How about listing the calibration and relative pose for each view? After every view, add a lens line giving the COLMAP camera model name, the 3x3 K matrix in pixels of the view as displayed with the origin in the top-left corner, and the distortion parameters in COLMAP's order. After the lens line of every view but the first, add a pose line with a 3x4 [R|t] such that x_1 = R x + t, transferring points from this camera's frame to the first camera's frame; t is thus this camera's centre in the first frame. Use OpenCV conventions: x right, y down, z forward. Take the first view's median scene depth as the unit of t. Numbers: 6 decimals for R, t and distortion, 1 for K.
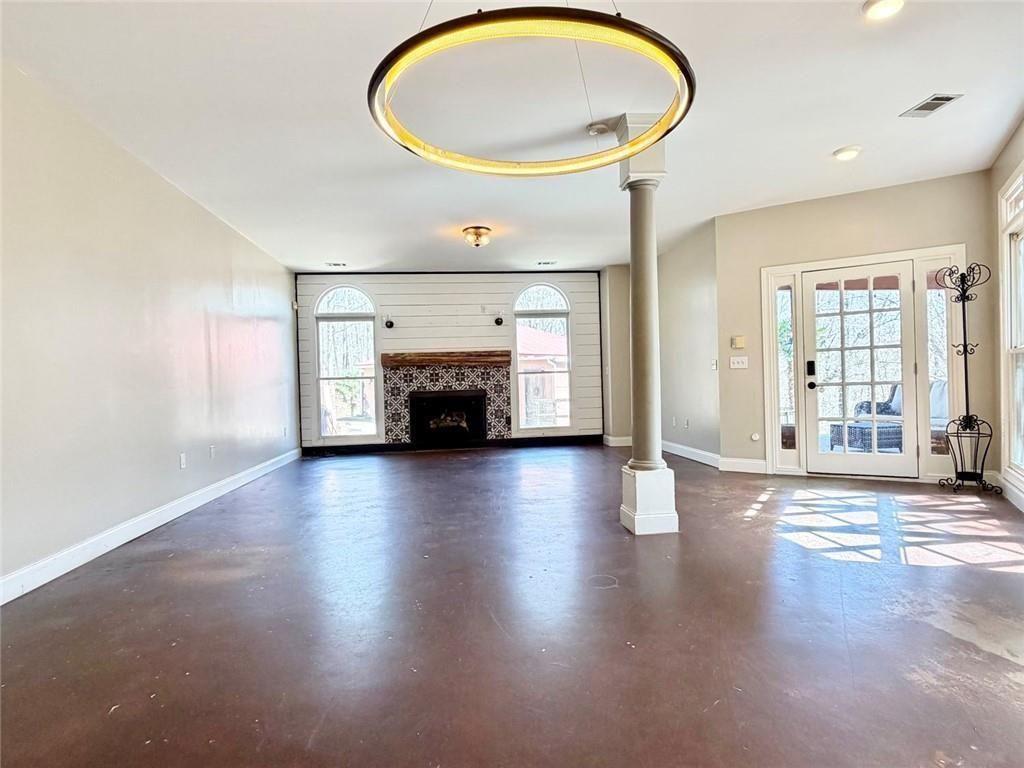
lens RADIAL K [[546.2, 0, 514.6], [0, 546.2, 383.0], [0, 0, 1]] dist [-0.004356, 0.000240]
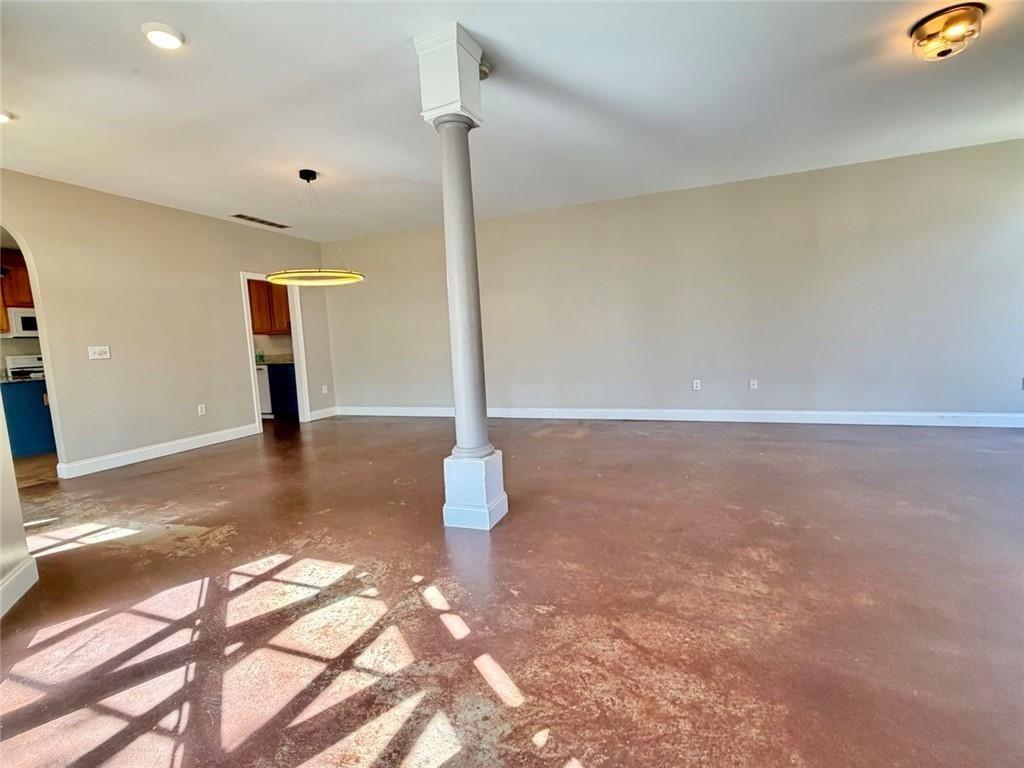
lens RADIAL K [[473.4, 0, 514.7], [0, 473.4, 386.7], [0, 0, 1]] dist [0.001683, 0.000360]
pose [[-0.469543, 0.138218, -0.872024, 0.381703], [0.050430, 0.990256, 0.129804, -0.020138], [0.881468, 0.016973, -0.471938, 0.622115]]
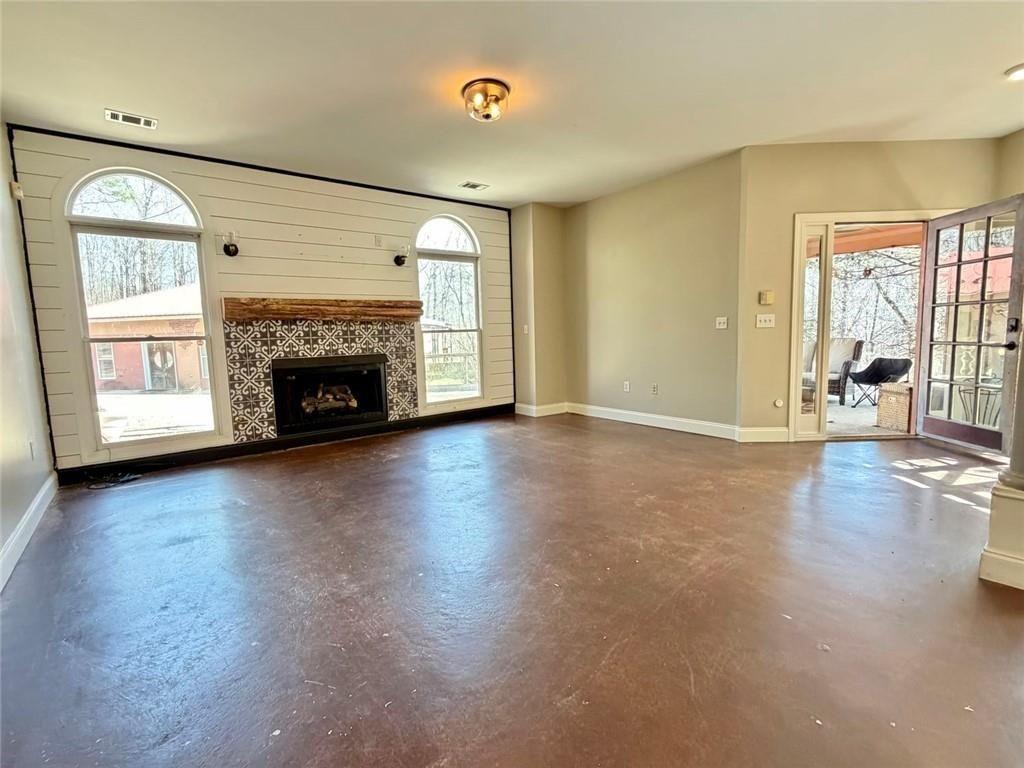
lens RADIAL K [[473.4, 0, 511.3], [0, 473.4, 382.4], [0, 0, 1]] dist [0.001683, 0.000360]
pose [[0.858401, -0.049158, 0.510618, -0.235014], [0.005220, 0.996183, 0.087128, -0.004759], [-0.512953, -0.072126, 0.855382, 0.375079]]
